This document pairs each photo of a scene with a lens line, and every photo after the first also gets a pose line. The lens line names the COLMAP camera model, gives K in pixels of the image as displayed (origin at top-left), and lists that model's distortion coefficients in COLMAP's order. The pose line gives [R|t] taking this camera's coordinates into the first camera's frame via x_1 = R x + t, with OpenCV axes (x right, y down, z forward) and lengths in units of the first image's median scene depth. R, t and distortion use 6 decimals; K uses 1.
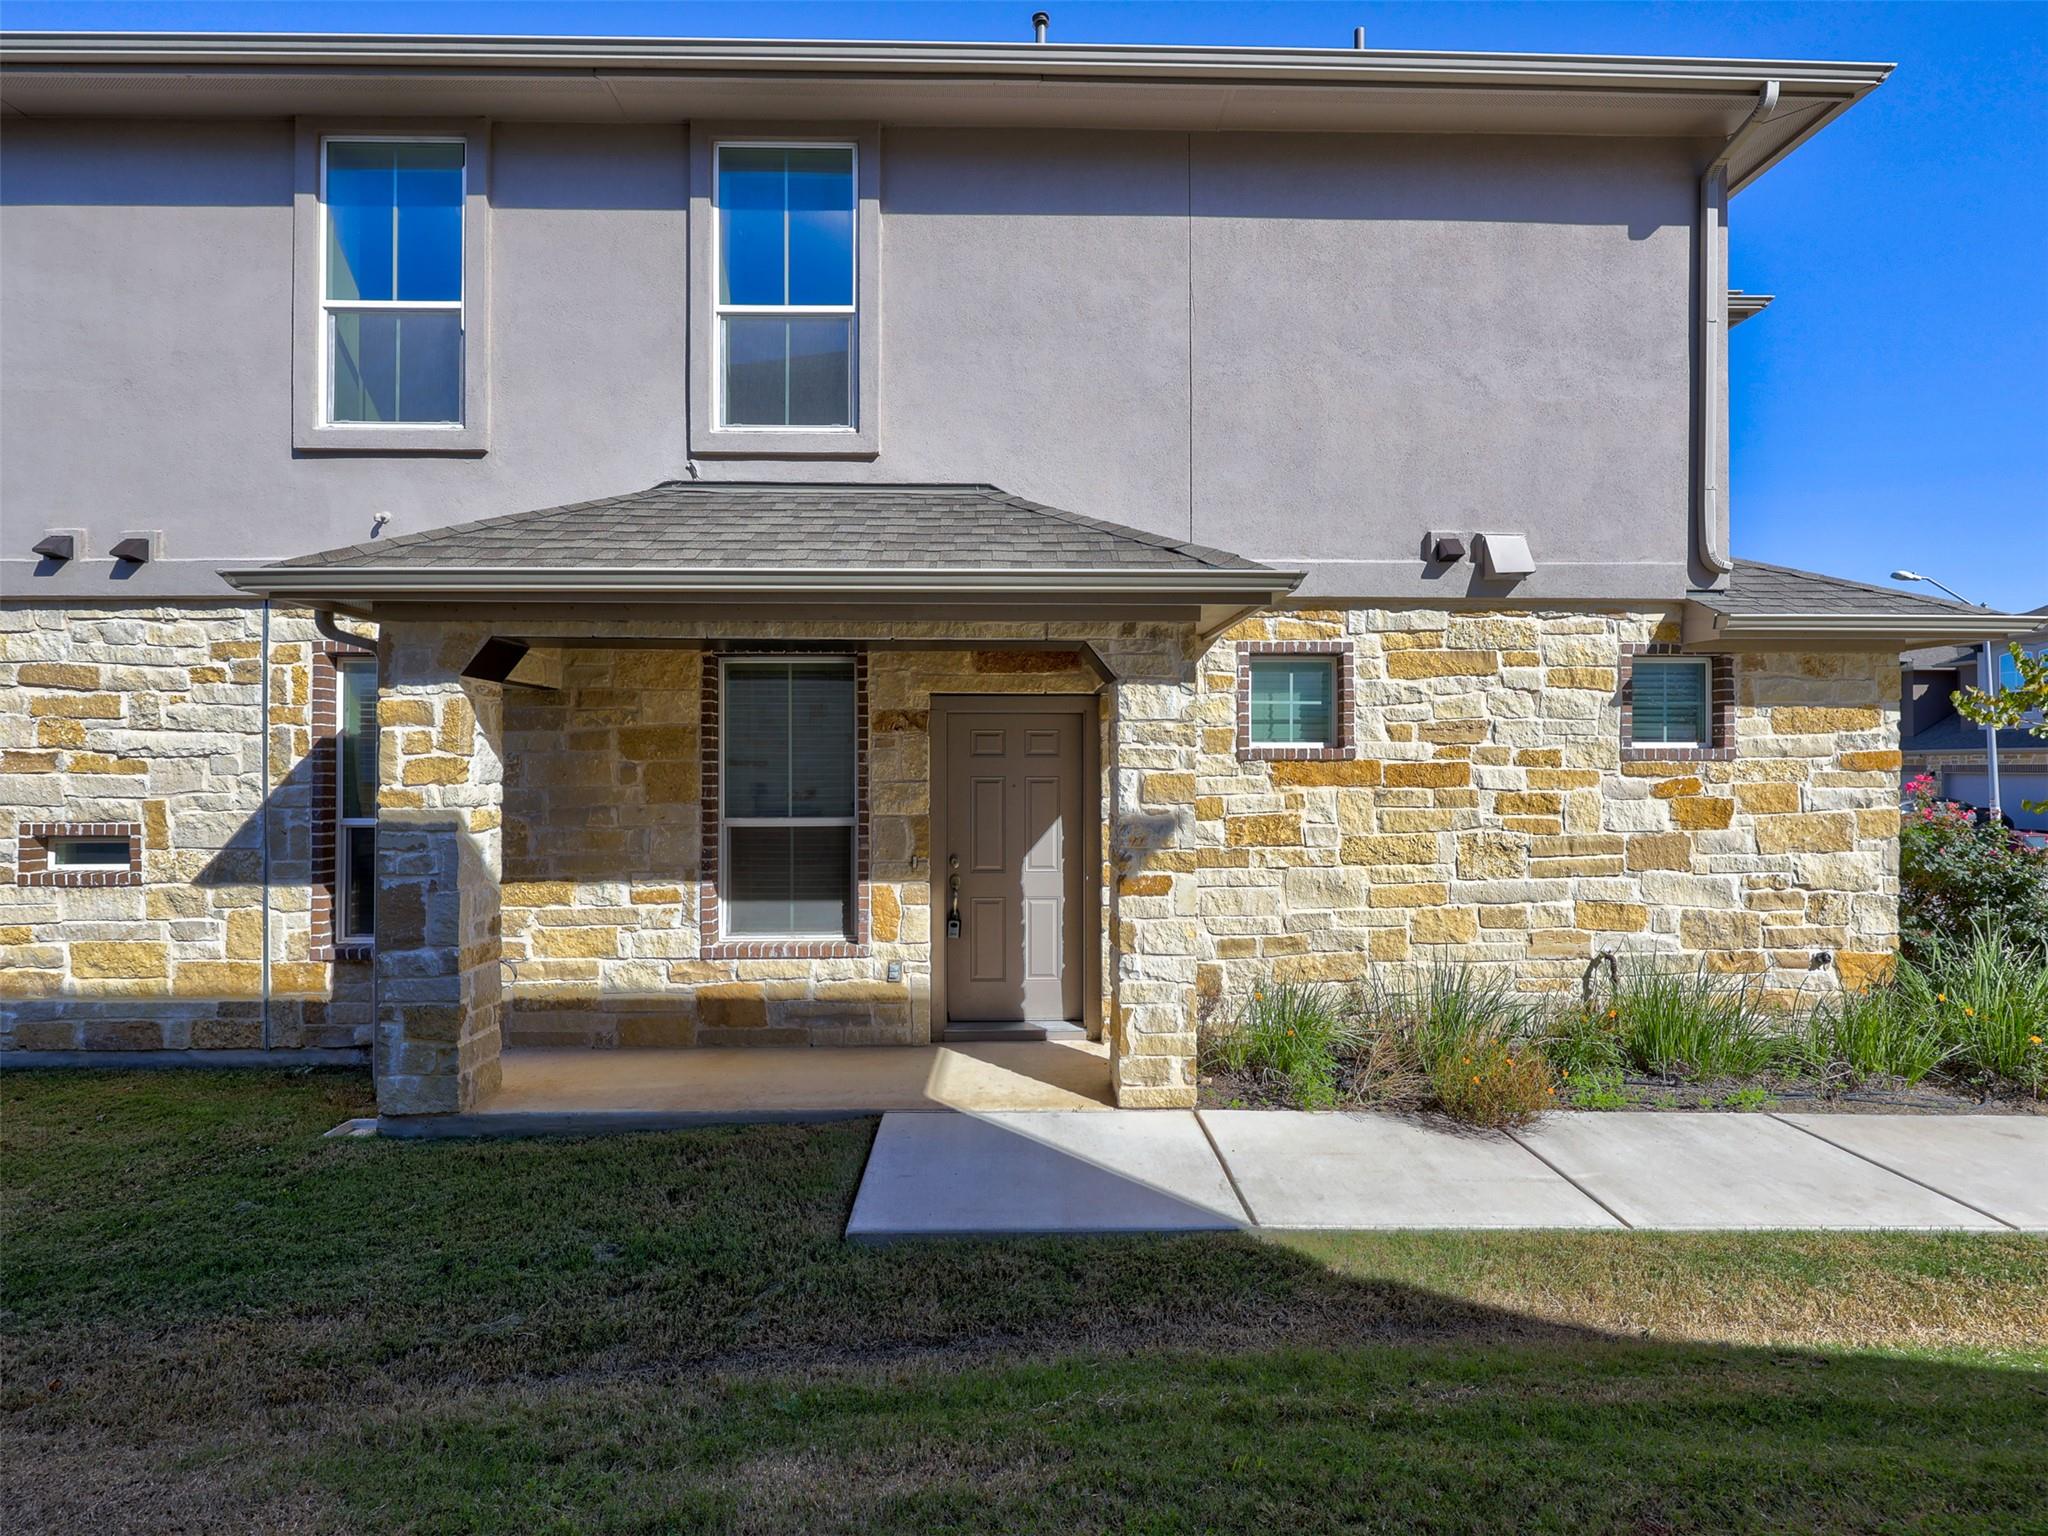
lens RADIAL K [[925.7, 0, 1024.0], [0, 925.7, 768.0], [0, 0, 1]] dist [0.000902, 0.000051]
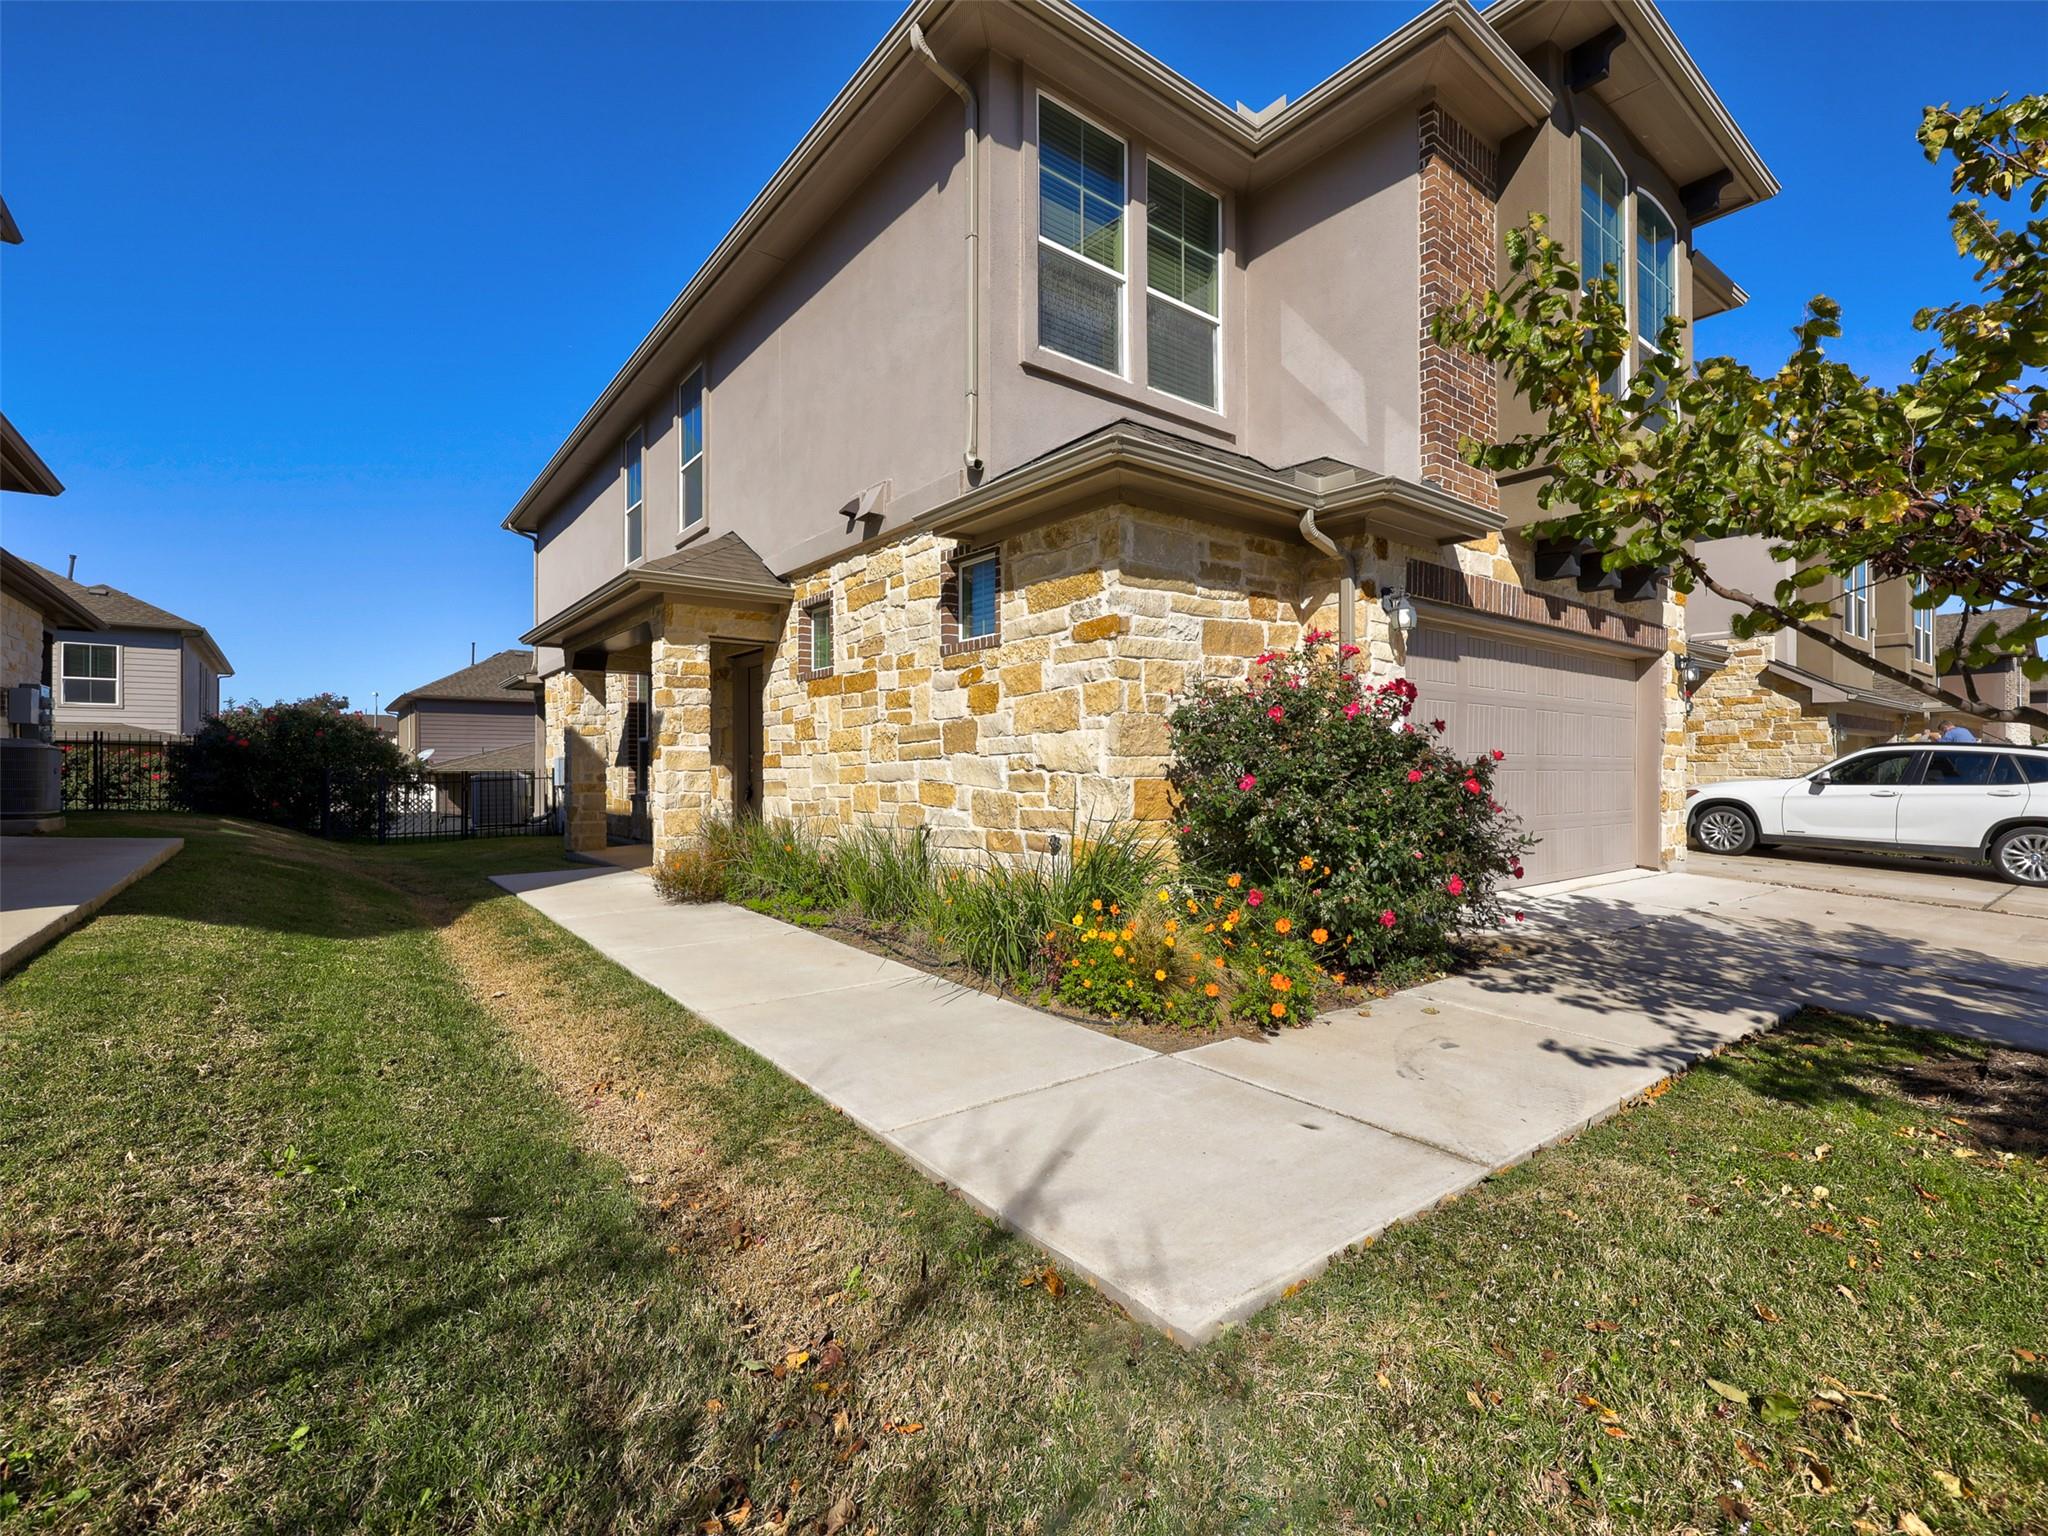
lens RADIAL K [[925.7, 0, 1024.0], [0, 925.7, 768.0], [0, 0, 1]] dist [0.000902, 0.000051]
pose [[0.596216, -0.002672, -0.802819, 1.610553], [0.005558, 0.999984, 0.000800, 0.127483], [0.802805, -0.004940, 0.596222, 0.406257]]
